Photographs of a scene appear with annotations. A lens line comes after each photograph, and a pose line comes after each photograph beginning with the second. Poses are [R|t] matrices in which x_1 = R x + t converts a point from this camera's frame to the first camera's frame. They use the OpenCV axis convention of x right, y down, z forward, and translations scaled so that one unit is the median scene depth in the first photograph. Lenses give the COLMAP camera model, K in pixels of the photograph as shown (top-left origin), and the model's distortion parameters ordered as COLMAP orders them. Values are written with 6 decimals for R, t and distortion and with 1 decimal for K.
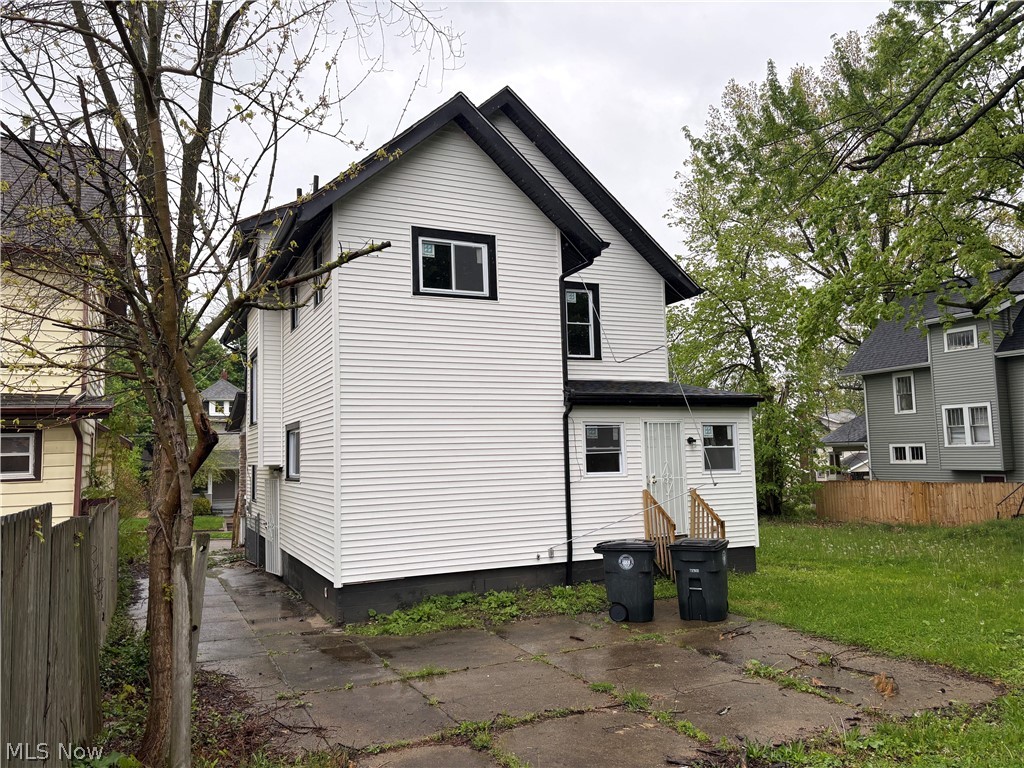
lens RADIAL K [[770.3, 0, 511.0], [0, 770.3, 380.8], [0, 0, 1]] dist [0.055199, -0.050421]
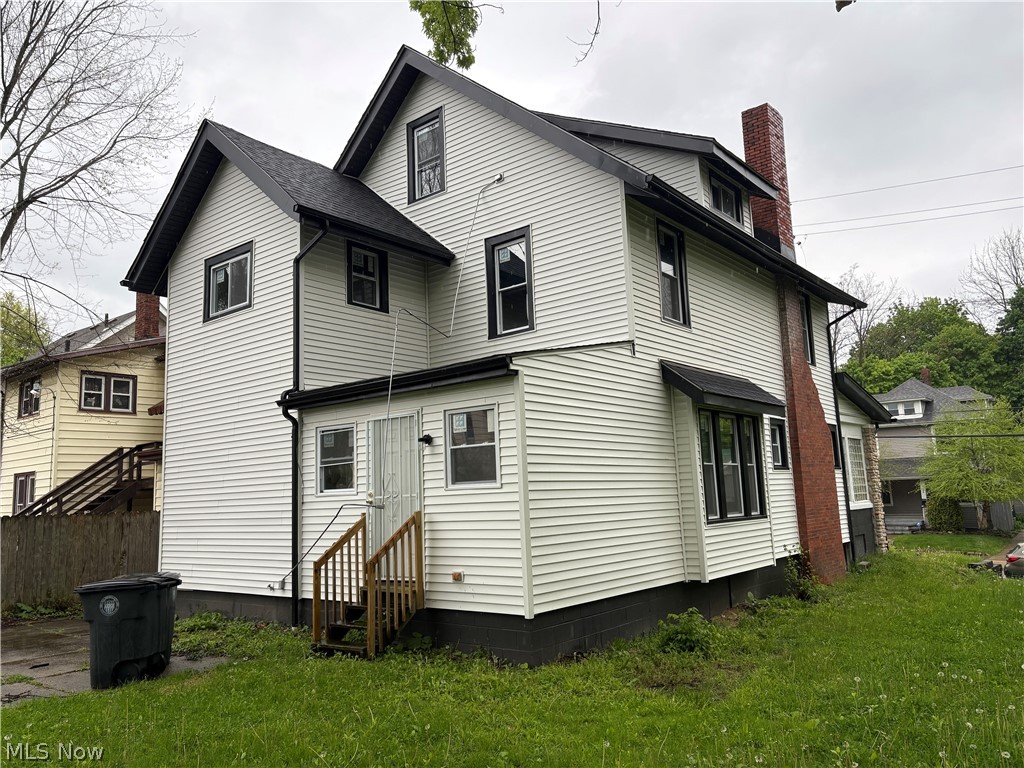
lens RADIAL K [[770.3, 0, 512.6], [0, 770.3, 389.2], [0, 0, 1]] dist [0.055199, -0.050421]
pose [[0.443591, -0.118663, -0.888339, 0.901440], [0.117929, 0.990306, -0.073395, 0.096202], [0.888437, -0.072204, 0.453284, 0.806591]]
